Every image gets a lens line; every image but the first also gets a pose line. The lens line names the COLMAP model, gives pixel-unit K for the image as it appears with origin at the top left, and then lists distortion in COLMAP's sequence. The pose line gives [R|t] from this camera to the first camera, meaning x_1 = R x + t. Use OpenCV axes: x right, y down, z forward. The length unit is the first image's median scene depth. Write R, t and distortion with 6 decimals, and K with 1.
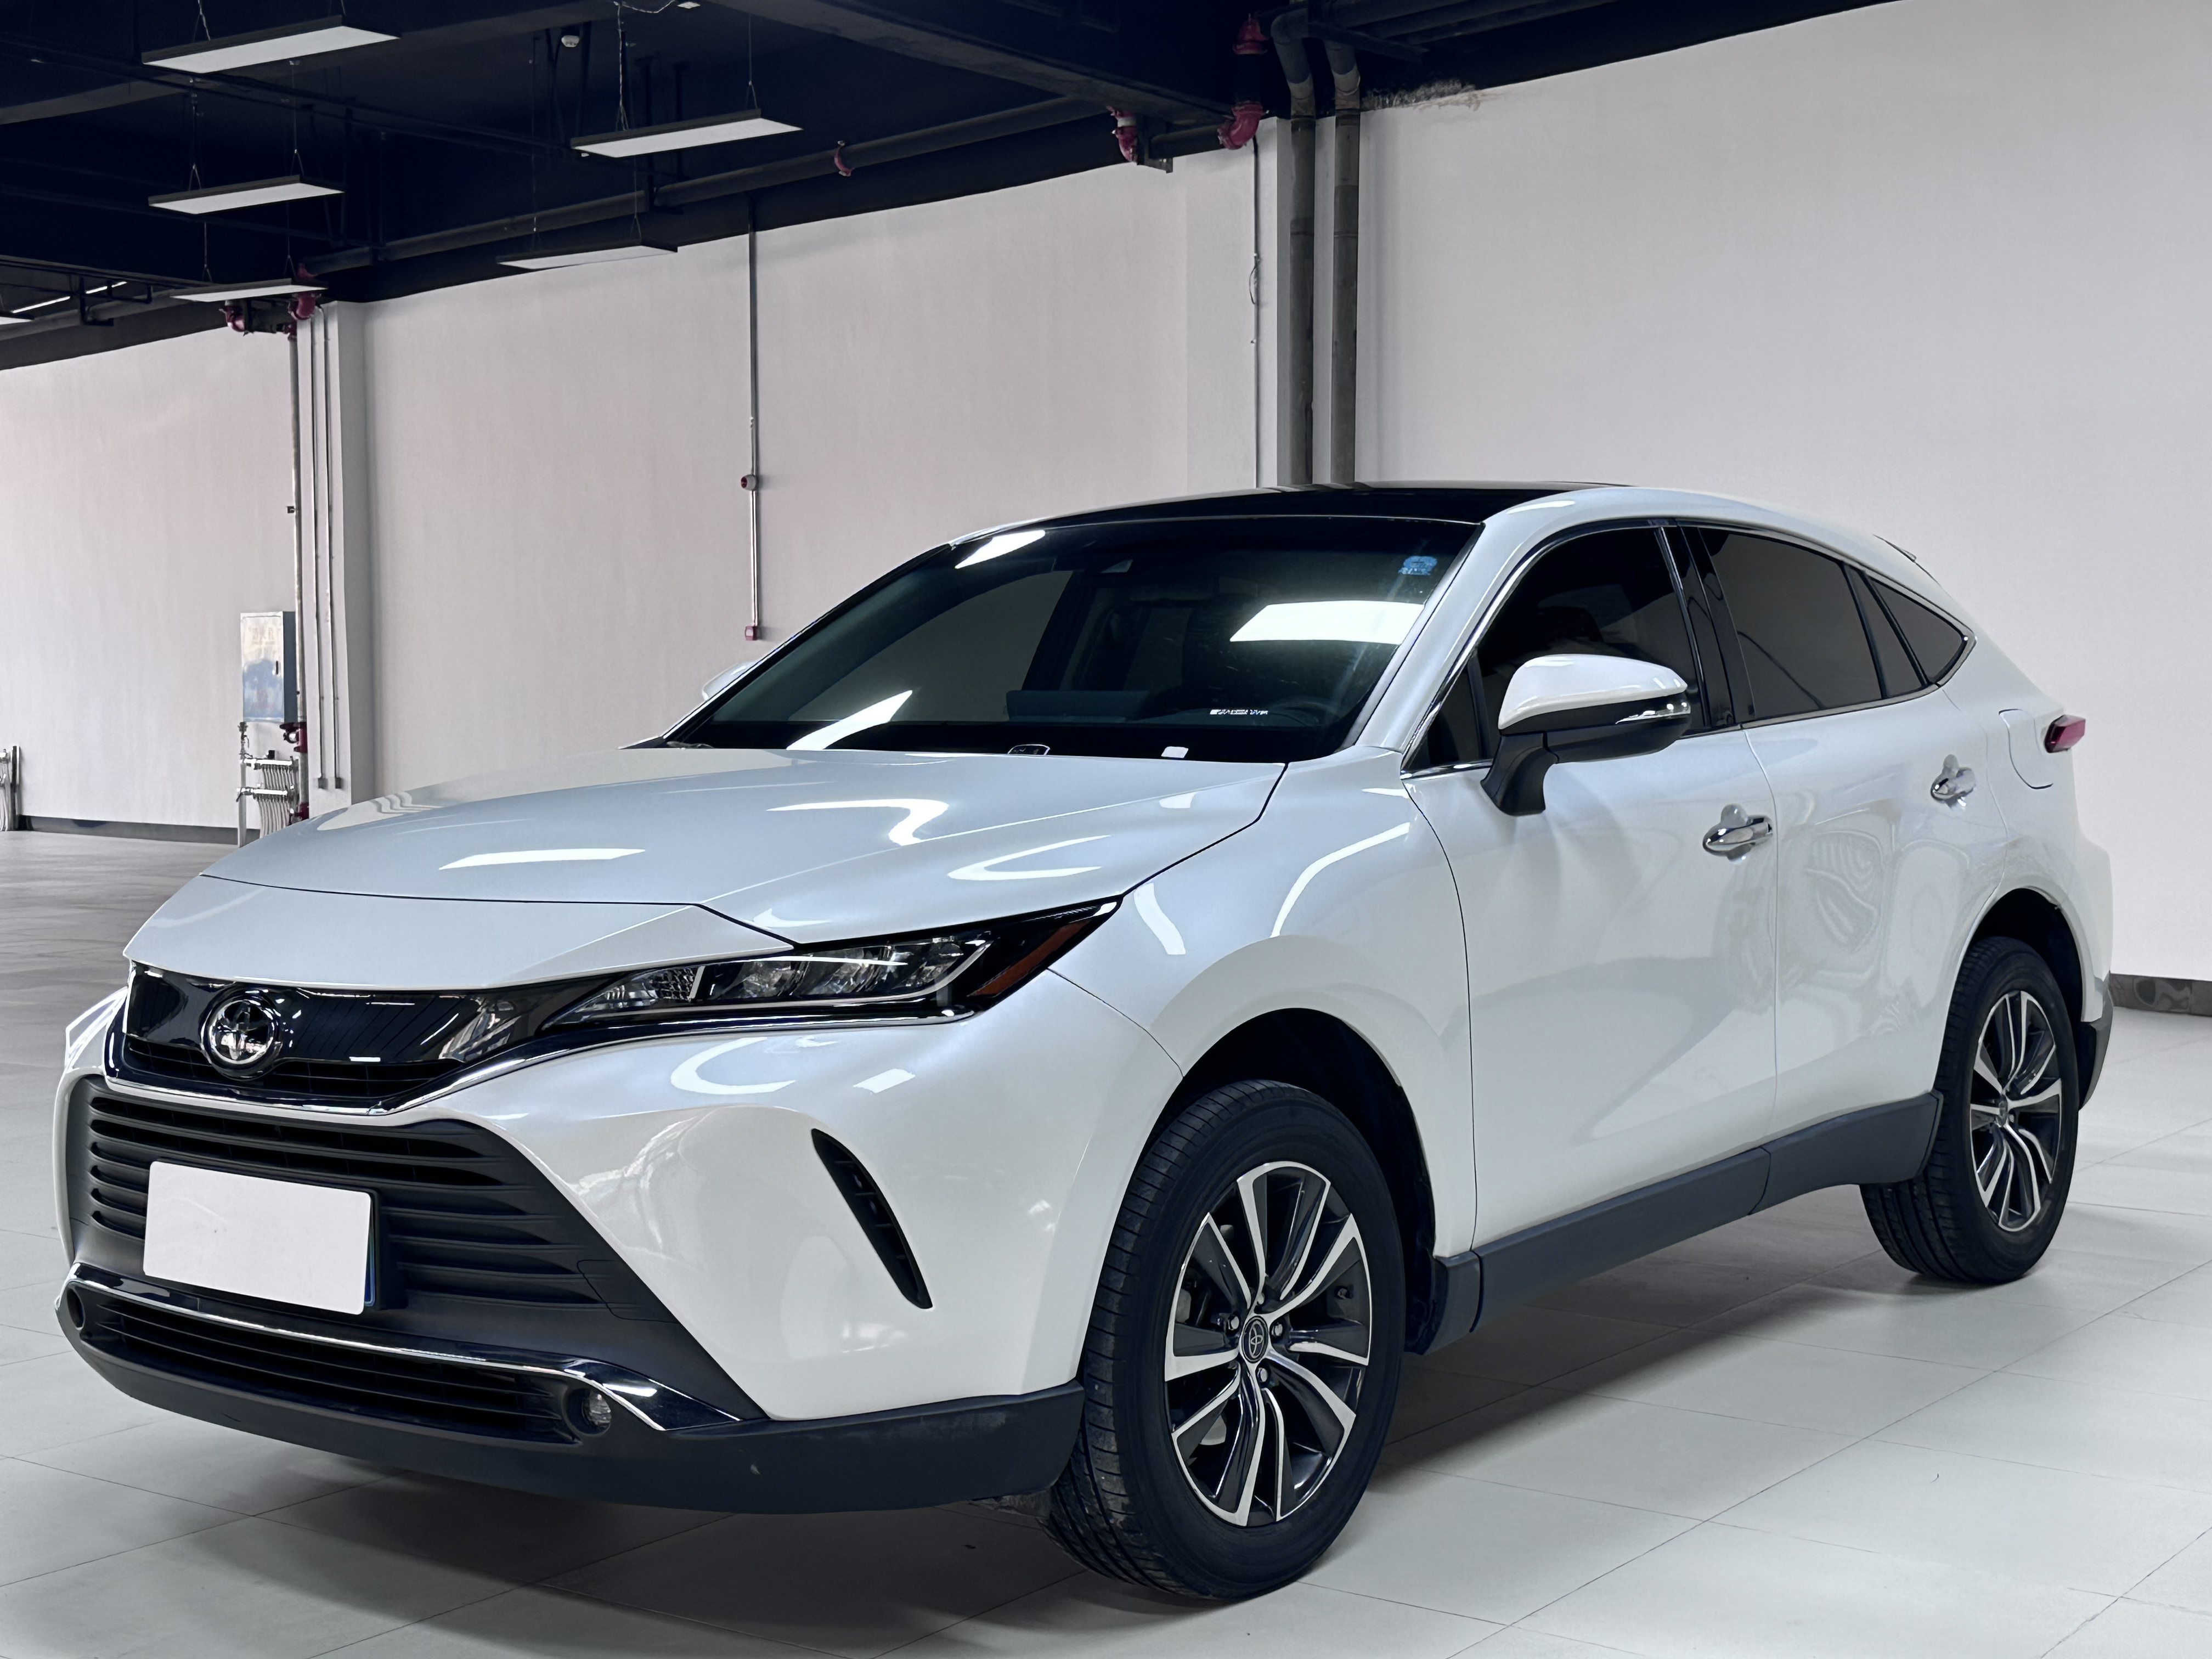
lens RADIAL K [[3069.6, 0, 1106.0], [0, 3069.6, 829.5], [0, 0, 1]] dist [-0.010184, -0.026358]
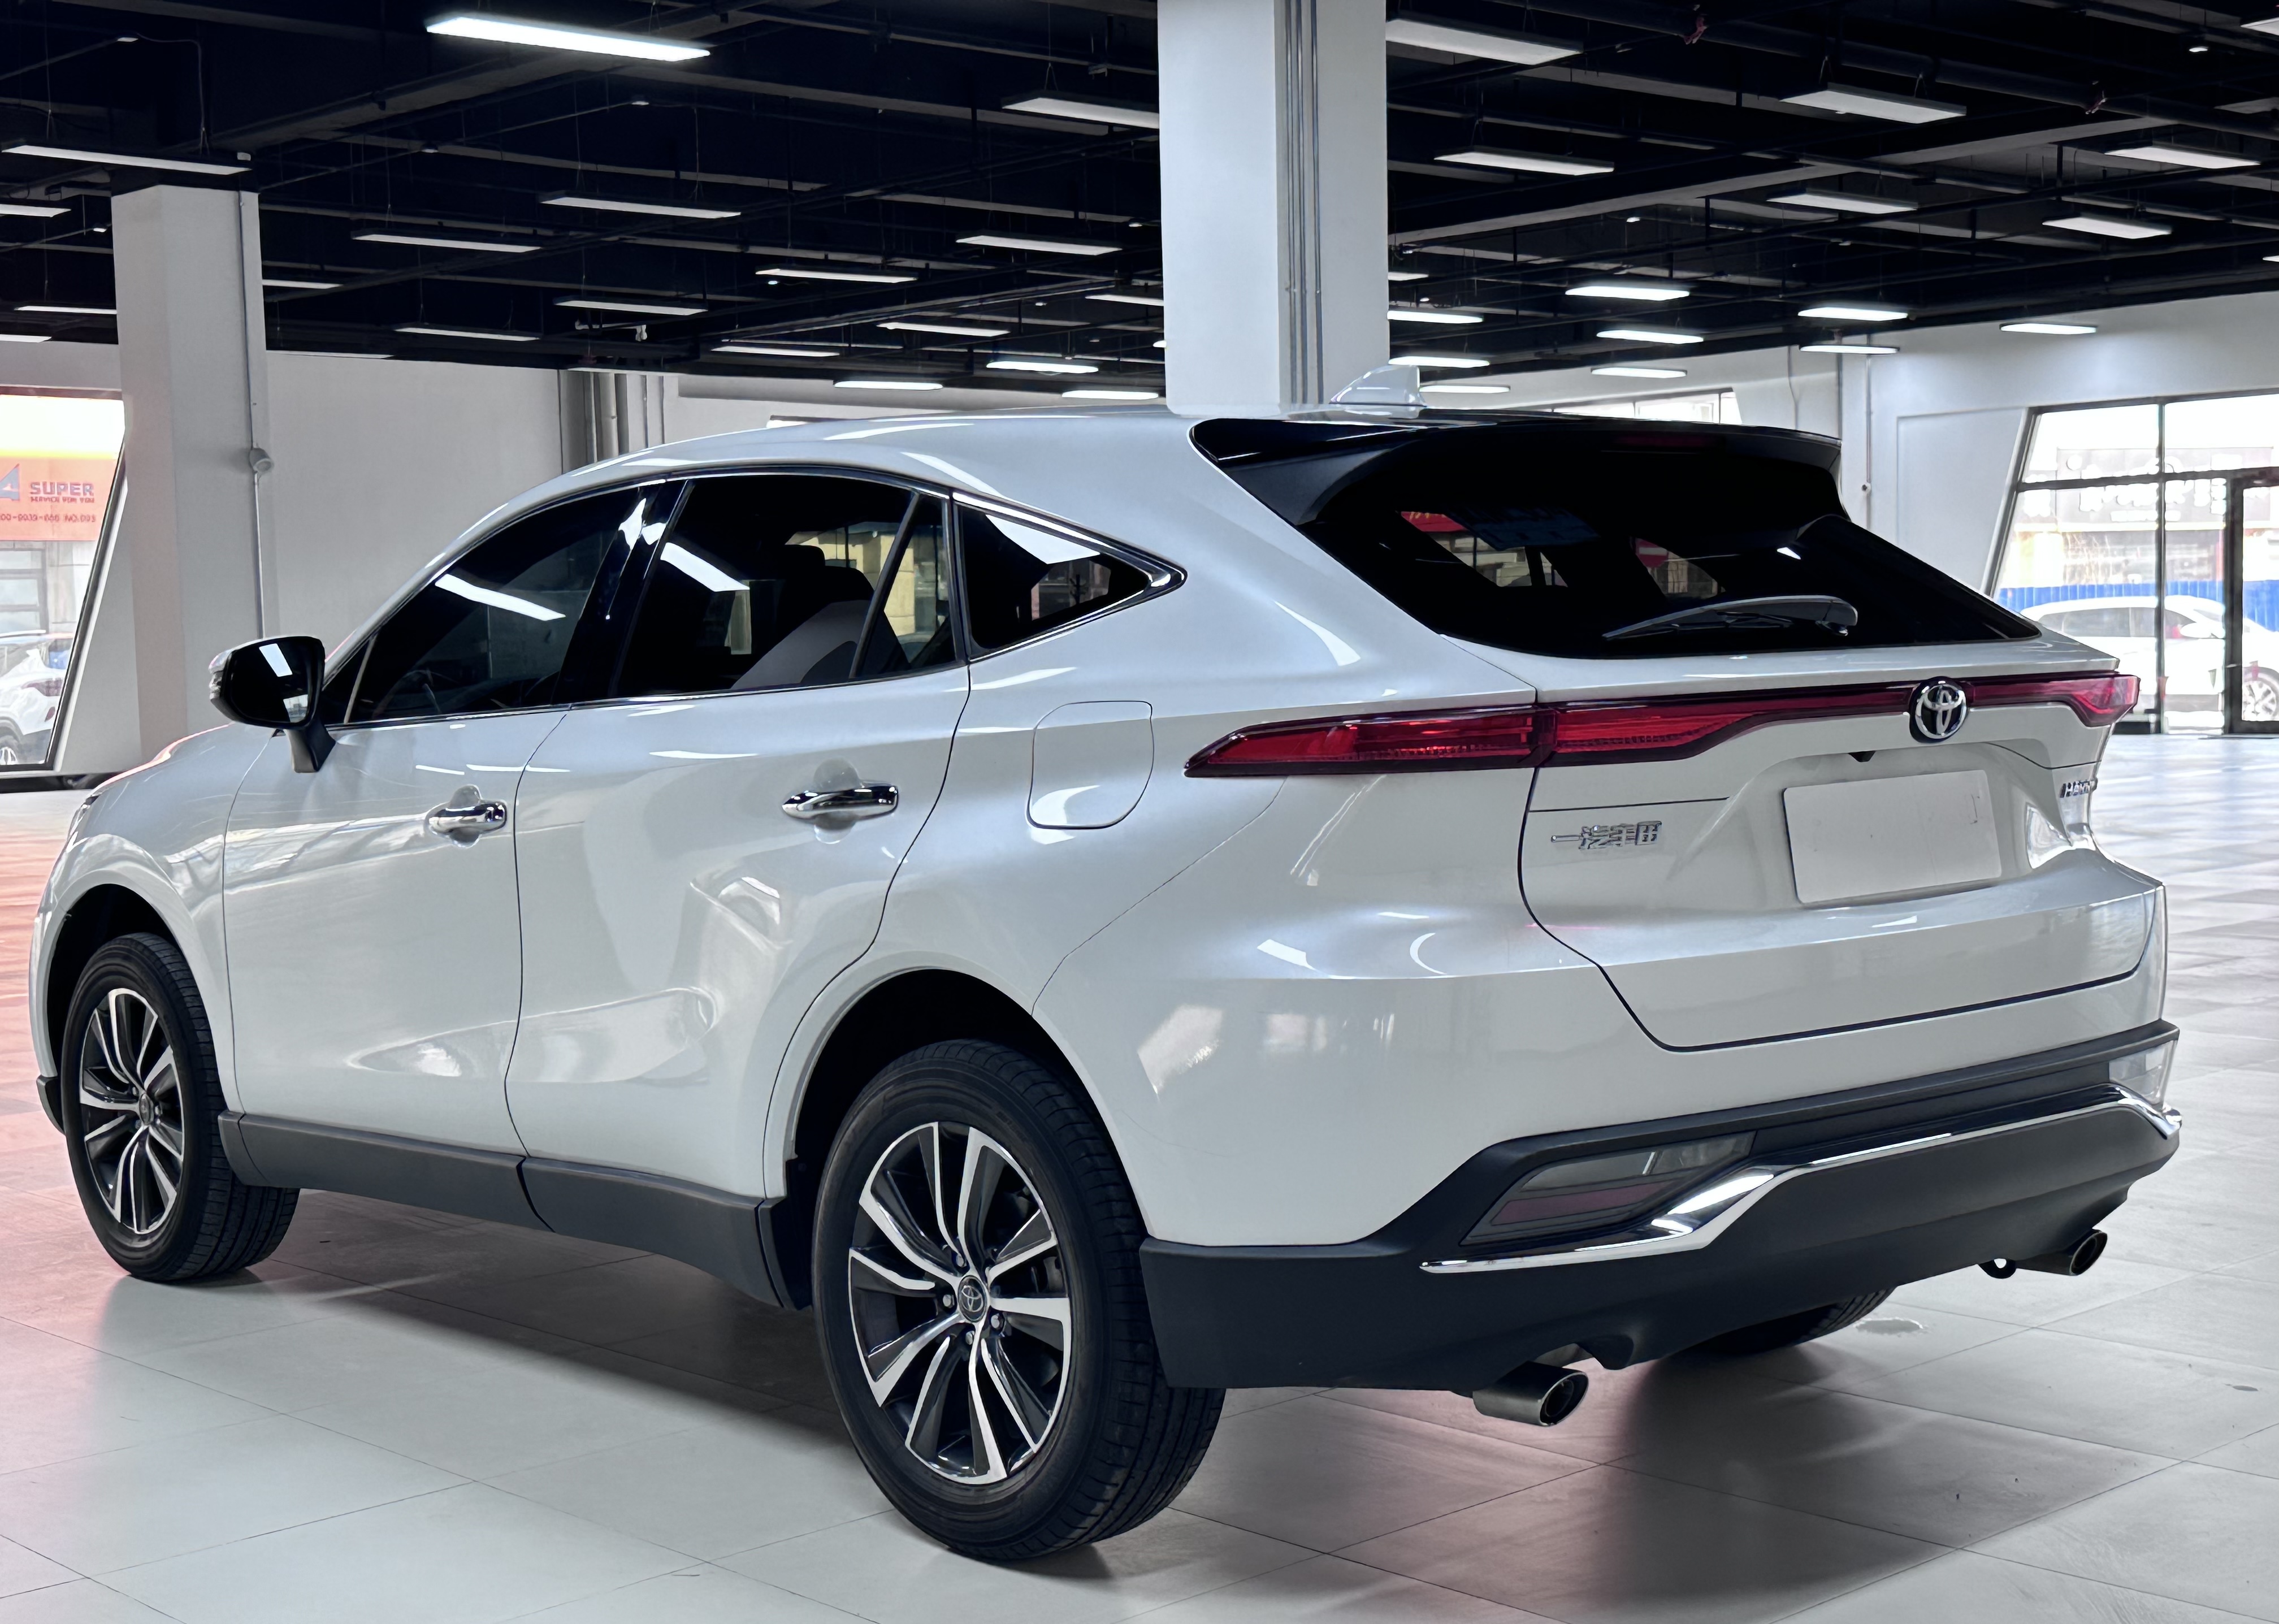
lens RADIAL K [[3012.4, 0, 1139.5], [0, 3012.4, 812.0], [0, 0, 1]] dist [0.045644, 0.027133]
pose [[-0.171725, 0.079010, -0.981971, 1.510173], [-0.013727, 0.996490, 0.082578, -0.111897], [0.985049, 0.027660, -0.170038, 1.876022]]
